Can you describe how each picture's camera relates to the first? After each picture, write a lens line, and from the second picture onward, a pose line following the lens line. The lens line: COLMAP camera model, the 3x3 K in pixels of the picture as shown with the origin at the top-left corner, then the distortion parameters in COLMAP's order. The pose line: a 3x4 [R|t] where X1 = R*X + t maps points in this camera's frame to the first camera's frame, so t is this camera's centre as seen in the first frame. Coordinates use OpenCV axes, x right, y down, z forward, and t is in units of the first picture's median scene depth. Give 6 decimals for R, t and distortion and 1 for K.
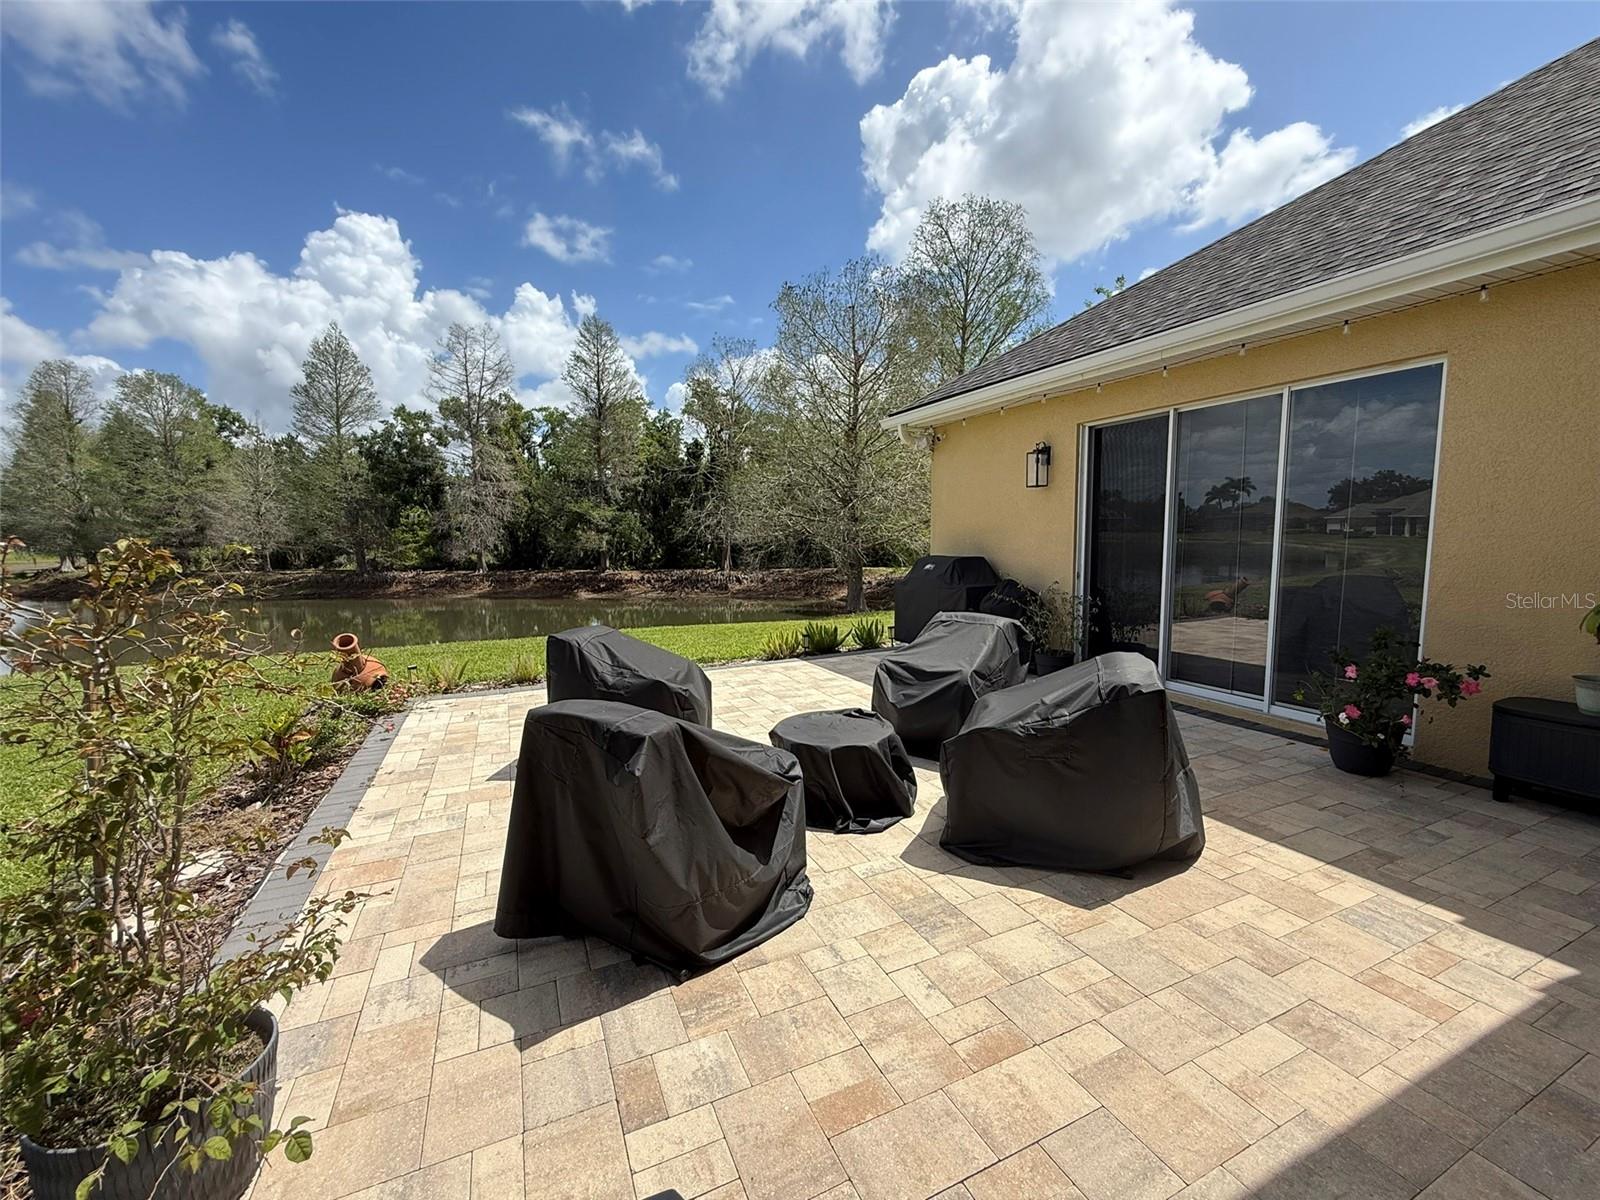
lens RADIAL K [[655.0, 0, 800.0], [0, 655.0, 600.0], [0, 0, 1]] dist [0.000633, 0.000267]
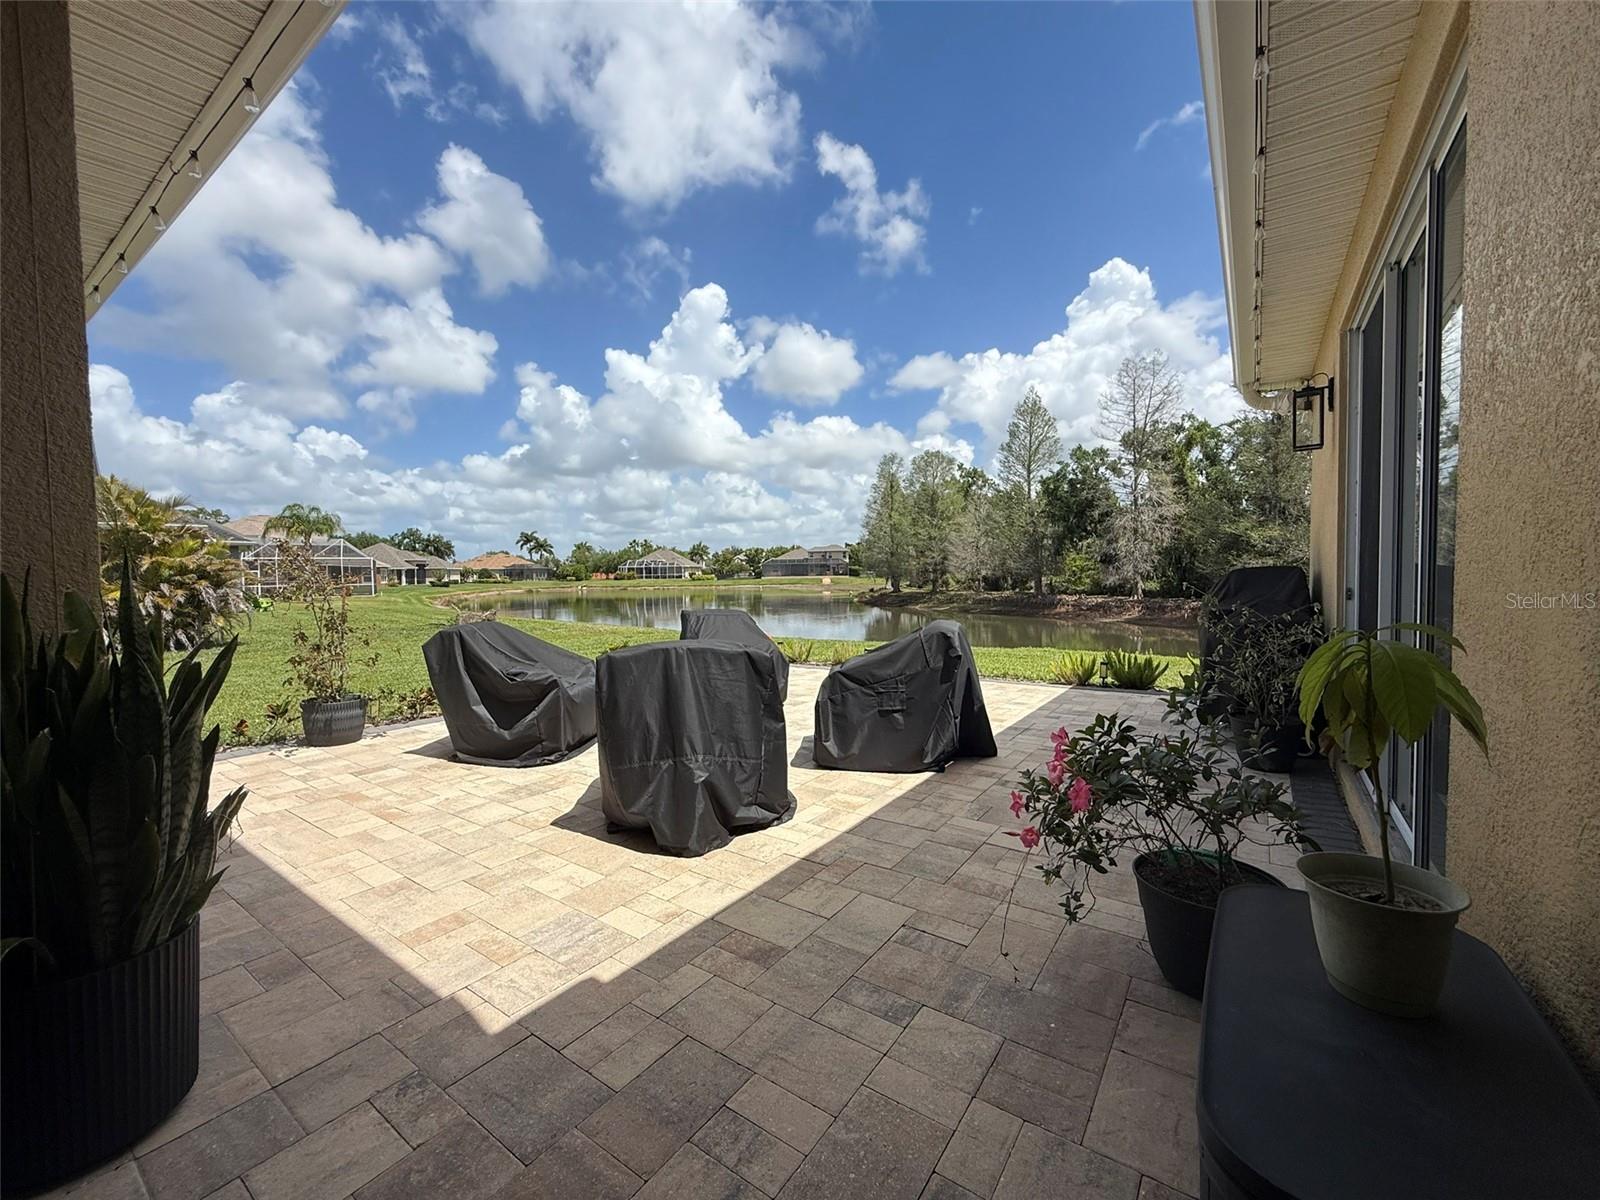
lens RADIAL K [[655.0, 0, 800.0], [0, 655.0, 600.0], [0, 0, 1]] dist [0.000633, 0.000267]
pose [[0.493636, 0.038264, -0.868826, 0.141143], [-0.077917, 0.996960, -0.000362, 0.000890], [0.866171, 0.067875, 0.495117, 0.062099]]
